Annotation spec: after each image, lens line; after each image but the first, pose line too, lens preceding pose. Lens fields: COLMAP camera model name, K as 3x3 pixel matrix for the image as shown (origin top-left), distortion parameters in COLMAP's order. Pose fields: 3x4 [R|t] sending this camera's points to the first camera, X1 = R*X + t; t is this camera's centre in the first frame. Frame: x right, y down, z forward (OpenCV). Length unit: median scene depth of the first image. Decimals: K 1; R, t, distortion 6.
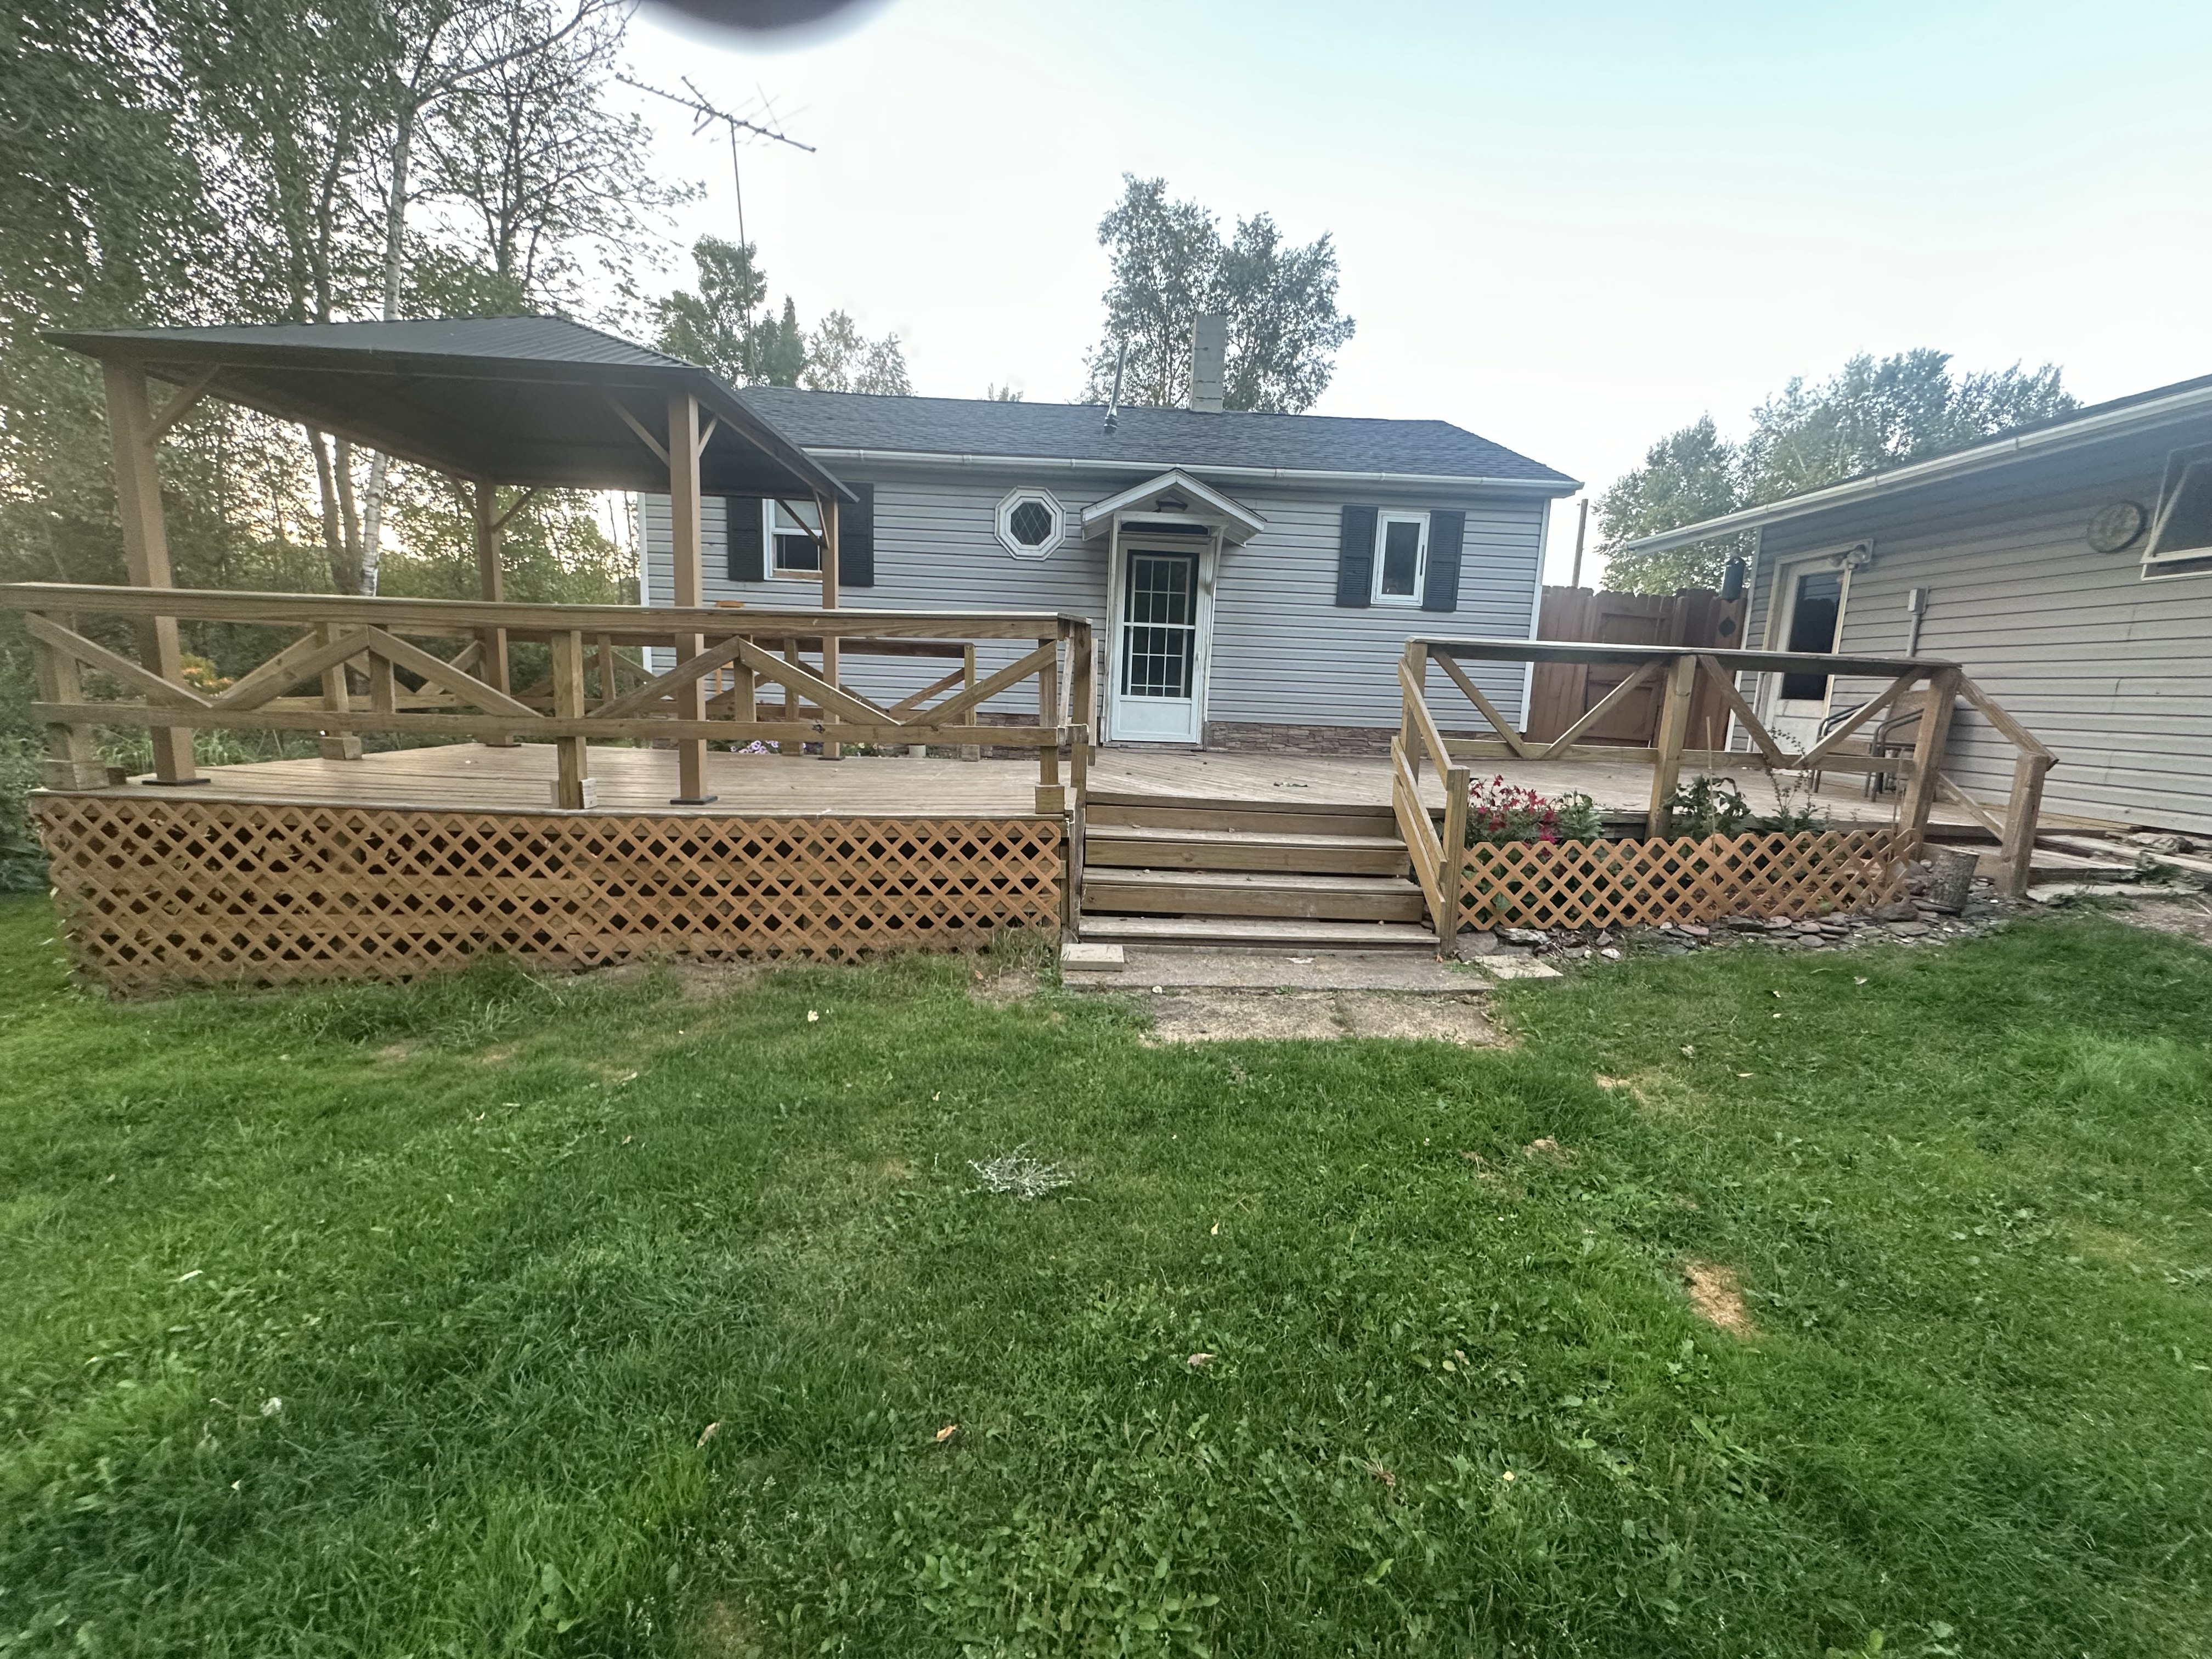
lens RADIAL K [[894.4, 0, 1106.0], [0, 894.4, 829.5], [0, 0, 1]] dist [-0.002921, 0.002921]
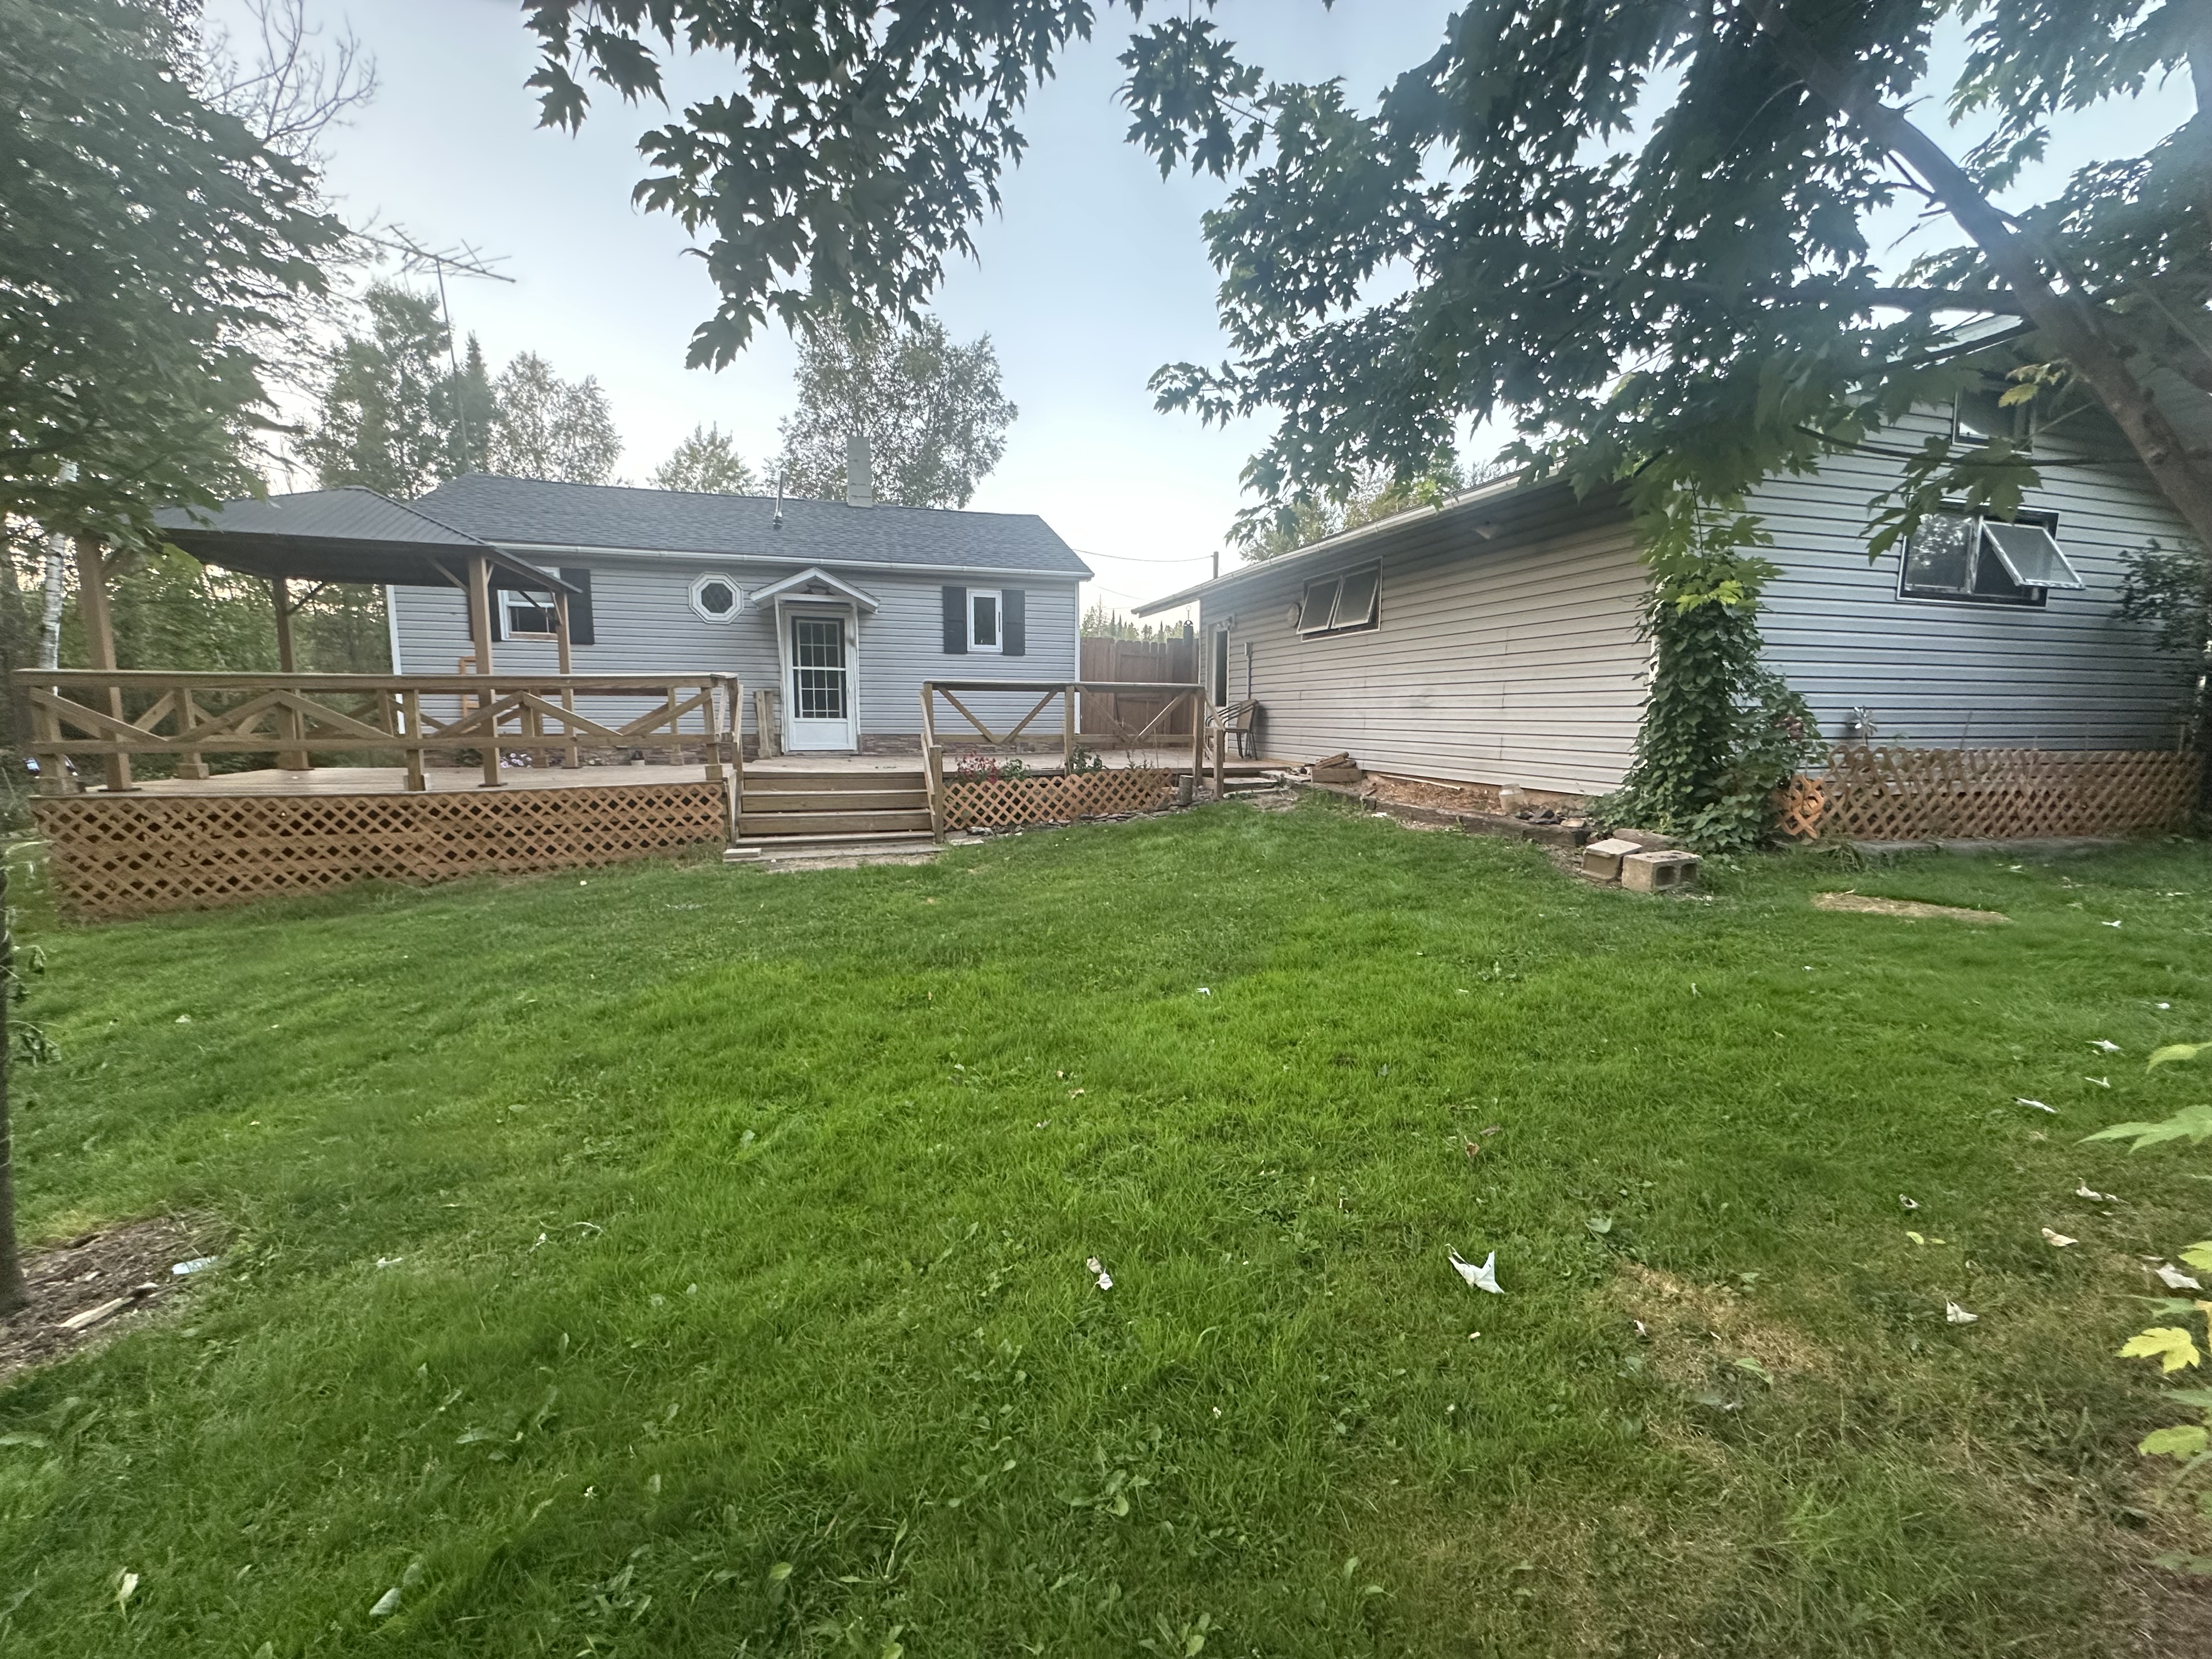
lens RADIAL K [[894.4, 0, 1106.0], [0, 894.4, 829.5], [0, 0, 1]] dist [-0.002921, 0.002921]
pose [[0.962835, -0.066965, 0.261659, 0.221222], [0.073888, 0.997127, -0.016698, 0.171141], [-0.259789, 0.035411, 0.965016, -0.975576]]
